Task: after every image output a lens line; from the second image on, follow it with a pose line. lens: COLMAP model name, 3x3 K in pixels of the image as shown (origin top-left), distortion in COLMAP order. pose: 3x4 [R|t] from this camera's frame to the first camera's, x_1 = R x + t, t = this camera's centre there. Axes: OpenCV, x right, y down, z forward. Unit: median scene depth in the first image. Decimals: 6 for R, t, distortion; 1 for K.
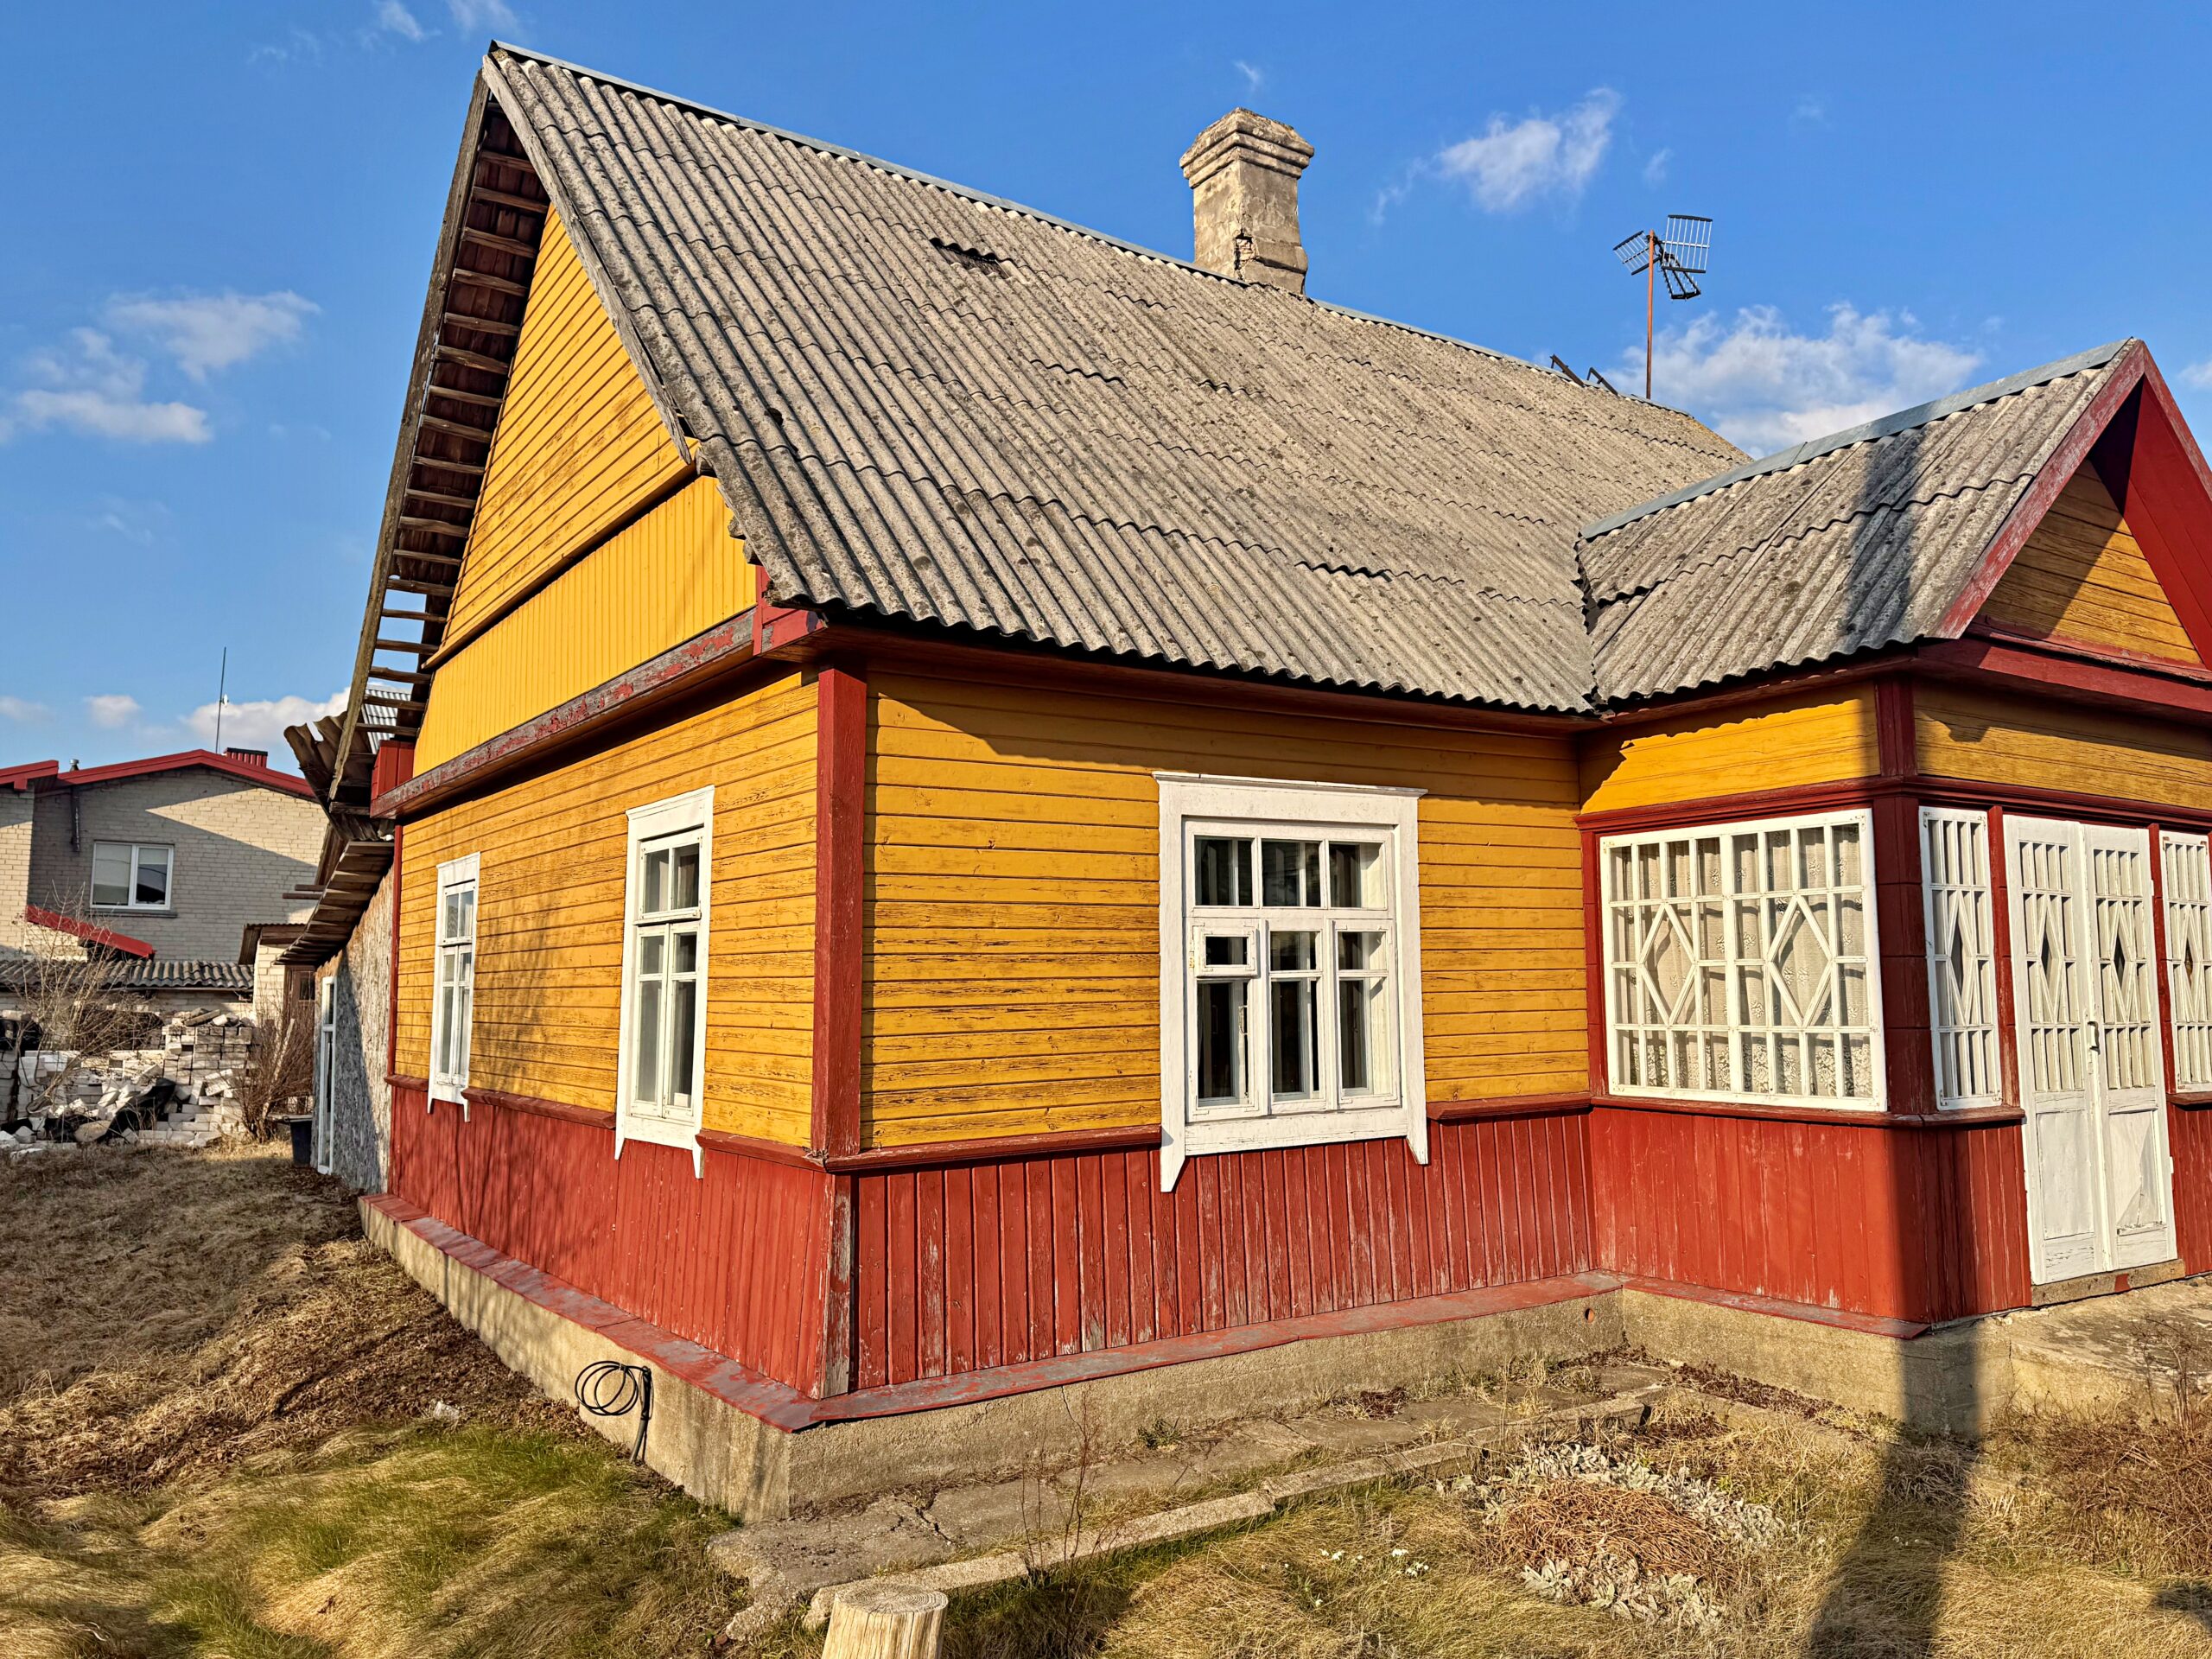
lens RADIAL K [[1639.8, 0, 1125.1], [0, 1639.8, 829.1], [0, 0, 1]] dist [0.143844, -0.182714]
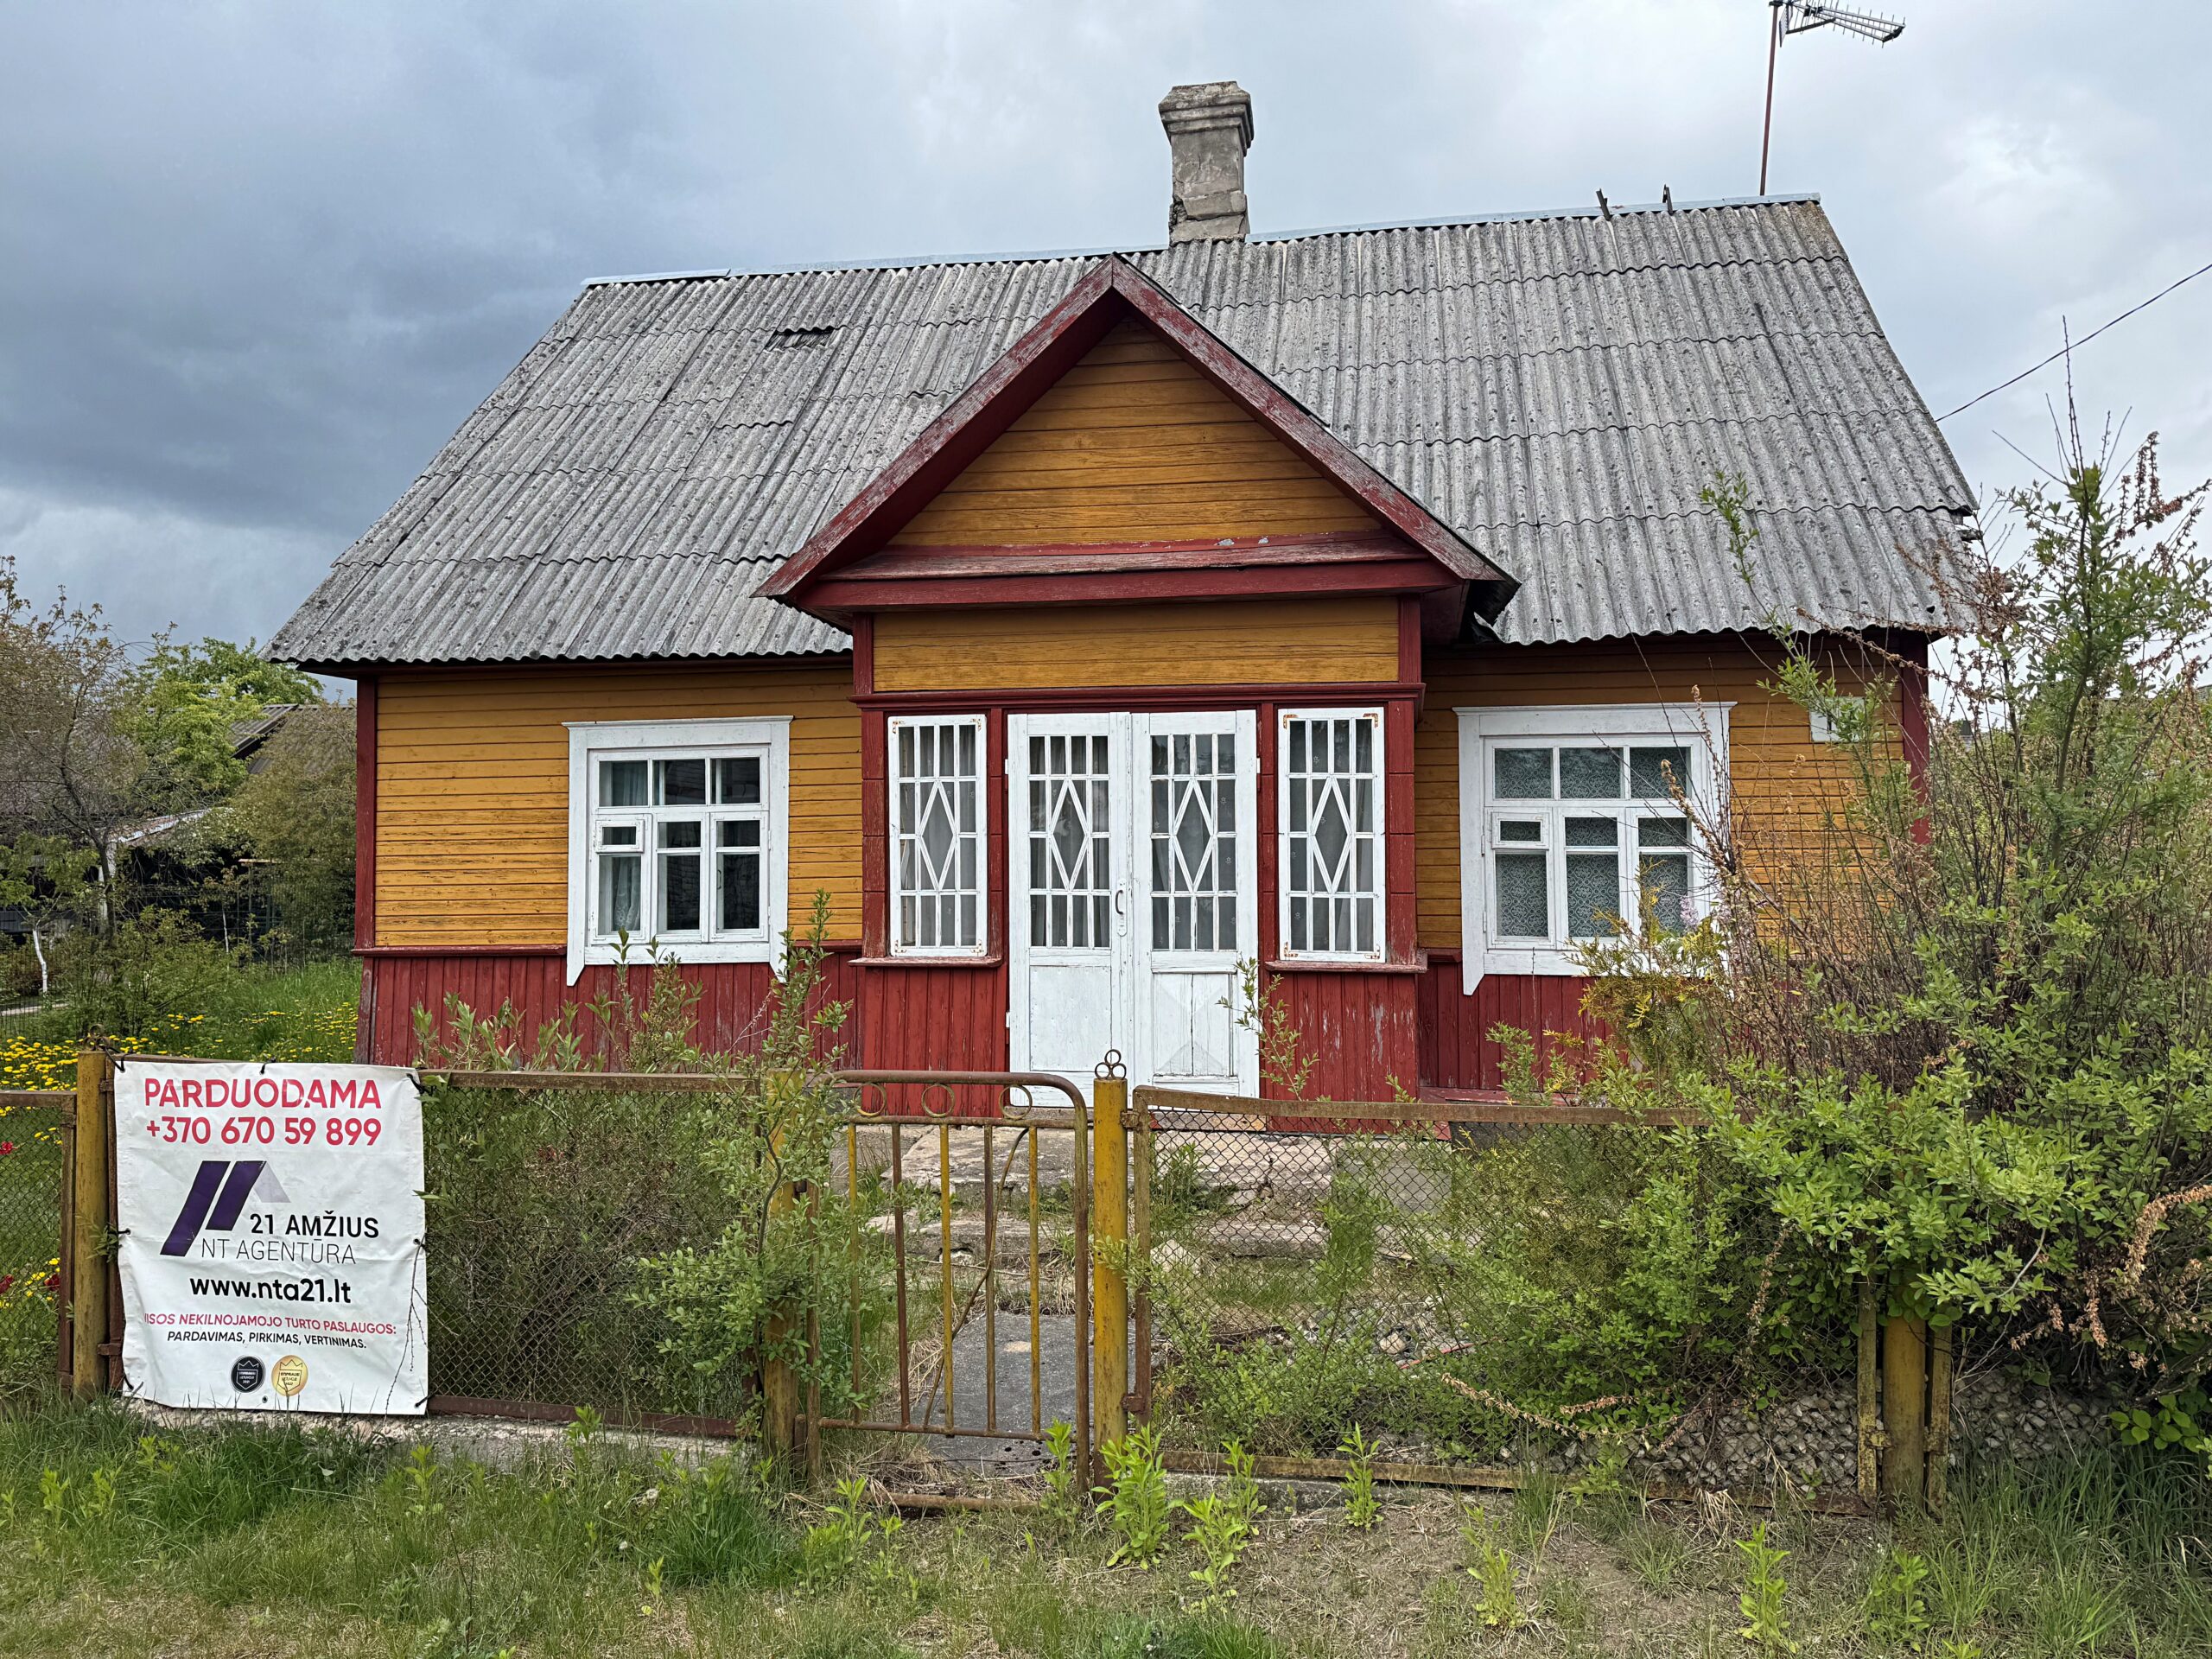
lens RADIAL K [[1536.6, 0, 1110.8], [0, 1536.6, 833.0], [0, 0, 1]] dist [0.136854, -0.196593]
pose [[0.709433, -0.004623, -0.704758, 1.425816], [0.067680, 0.995804, 0.061596, 0.013057], [0.701516, -0.091396, 0.706769, 0.299396]]
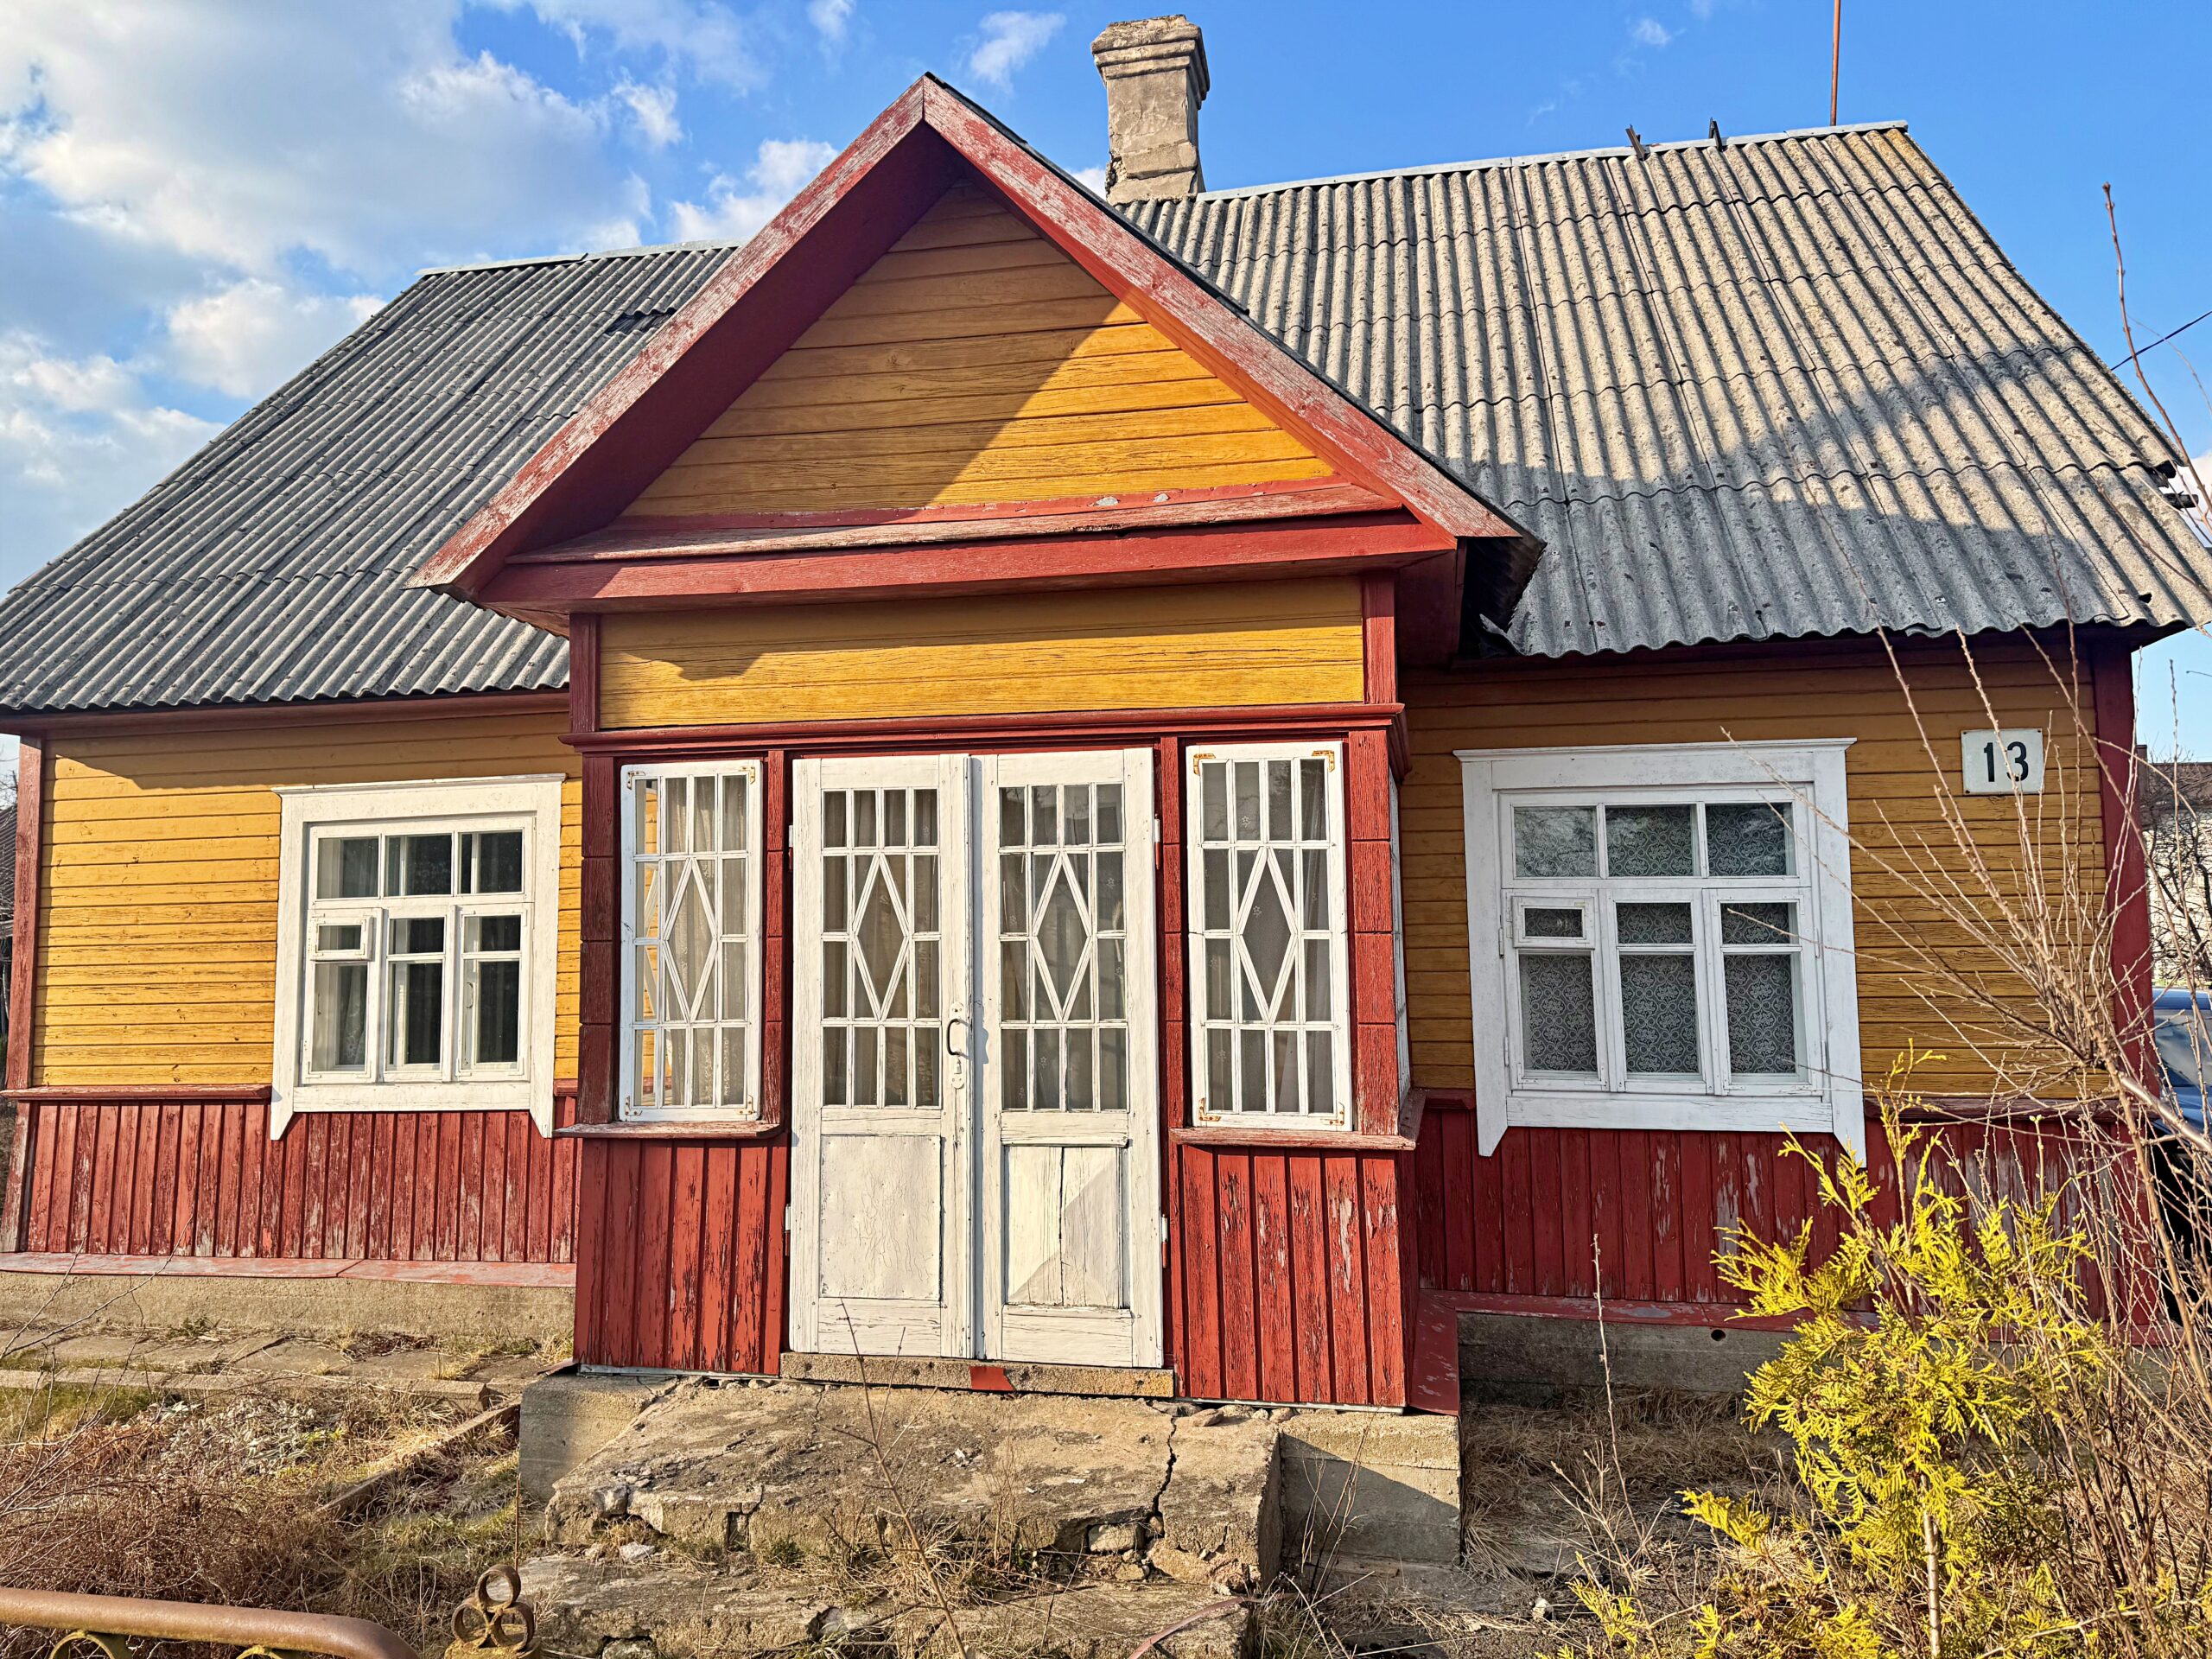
lens RADIAL K [[1533.5, 0, 1104.3], [0, 1533.5, 834.8], [0, 0, 1]] dist [0.095251, -0.109699]
pose [[0.694503, -0.046305, -0.717998, 1.228571], [0.077413, 0.996943, 0.010586, 0.032706], [0.715313, -0.062935, 0.695965, 0.635308]]
